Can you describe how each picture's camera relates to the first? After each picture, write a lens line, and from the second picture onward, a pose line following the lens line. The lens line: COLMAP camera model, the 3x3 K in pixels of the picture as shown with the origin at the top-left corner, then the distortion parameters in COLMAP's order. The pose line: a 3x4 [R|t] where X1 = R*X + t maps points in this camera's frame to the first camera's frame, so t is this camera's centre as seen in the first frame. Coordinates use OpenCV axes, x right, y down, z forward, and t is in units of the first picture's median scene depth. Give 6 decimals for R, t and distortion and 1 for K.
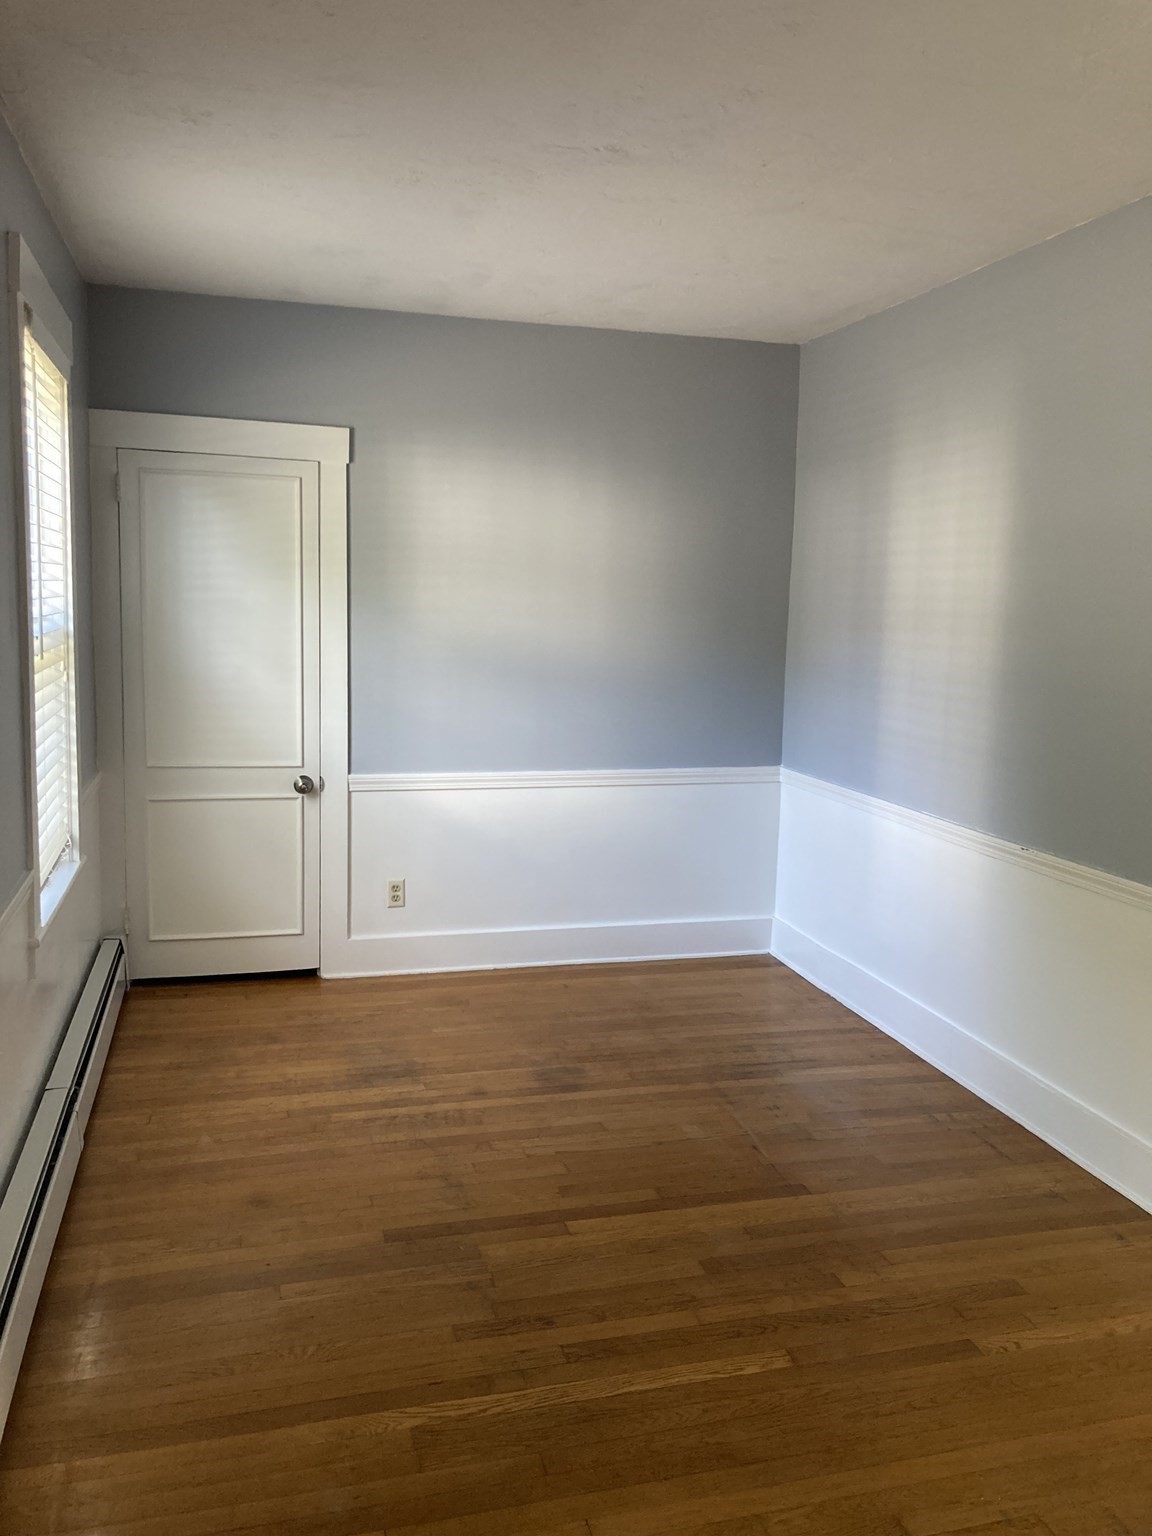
lens RADIAL K [[1255.3, 0, 582.3], [0, 1255.3, 767.9], [0, 0, 1]] dist [0.026664, -0.035621]
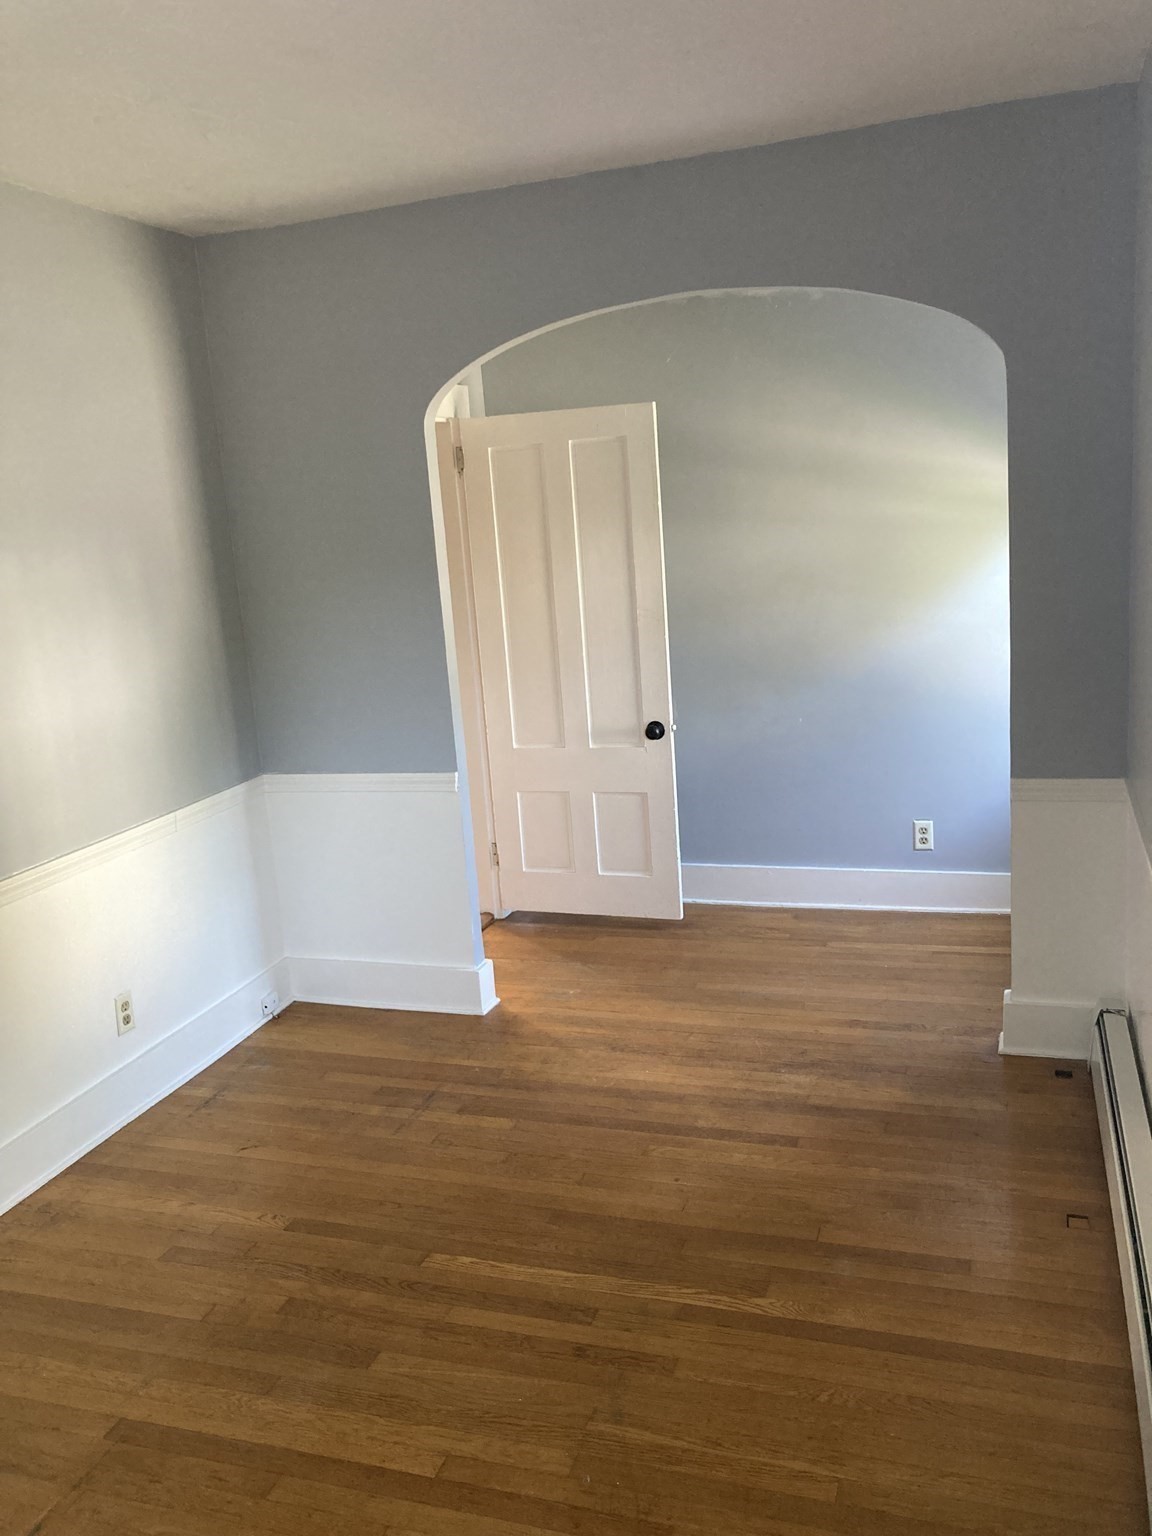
lens RADIAL K [[1255.3, 0, 582.7], [0, 1255.3, 767.9], [0, 0, 1]] dist [0.026664, -0.035621]
pose [[-0.828565, -0.080076, 0.554137, -0.522741], [0.123412, 0.939257, 0.320258, -0.278630], [-0.546123, 0.333742, -0.768353, 1.589283]]
